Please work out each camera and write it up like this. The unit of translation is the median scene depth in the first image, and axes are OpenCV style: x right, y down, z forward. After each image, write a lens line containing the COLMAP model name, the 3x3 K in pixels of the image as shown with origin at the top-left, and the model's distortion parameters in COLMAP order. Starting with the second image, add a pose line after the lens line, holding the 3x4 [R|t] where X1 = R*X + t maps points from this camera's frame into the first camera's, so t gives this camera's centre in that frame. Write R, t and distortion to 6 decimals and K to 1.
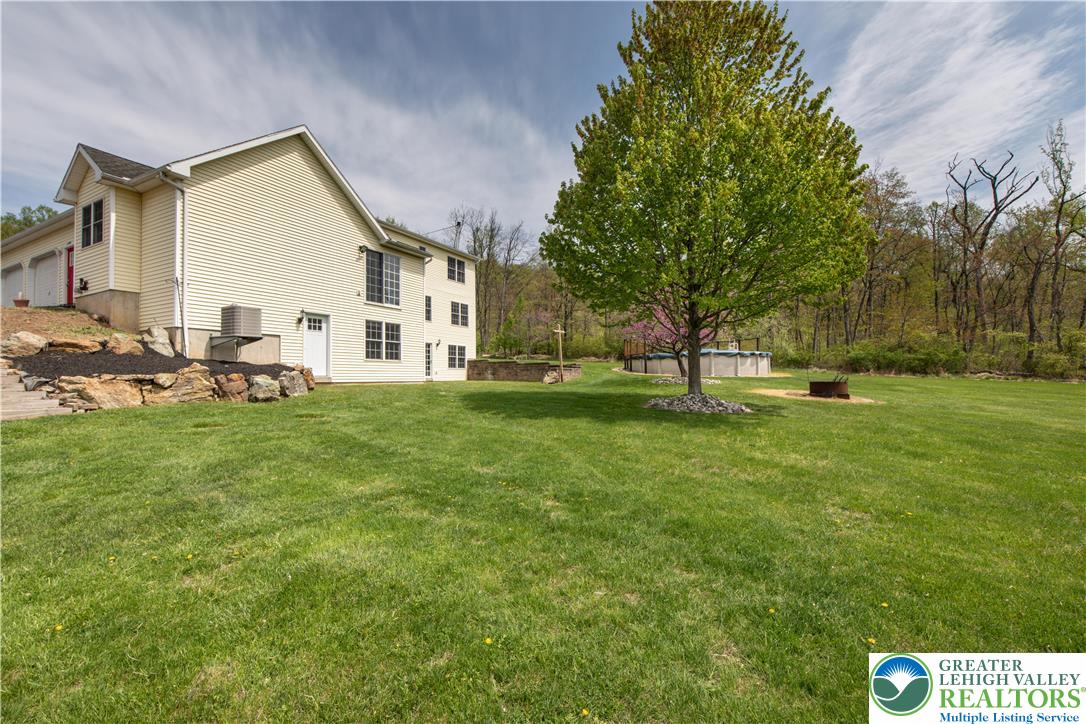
lens RADIAL K [[459.9, 0, 539.0], [0, 459.9, 360.9], [0, 0, 1]] dist [0.001860, 0.000348]
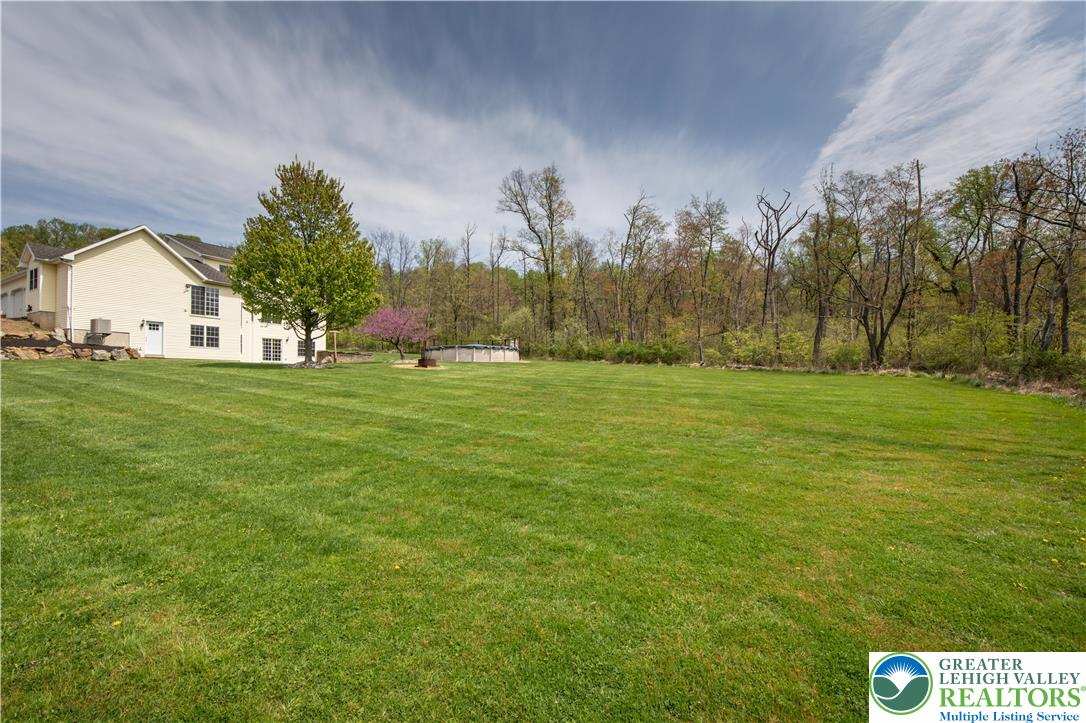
lens RADIAL K [[457.4, 0, 537.0], [0, 457.4, 366.0], [0, 0, 1]] dist [-0.000592, -0.000292]
pose [[0.999752, 0.006699, -0.021240, 1.120123], [-0.006503, 0.999936, 0.009279, 0.052972], [0.021301, -0.009138, 0.999731, -0.846932]]
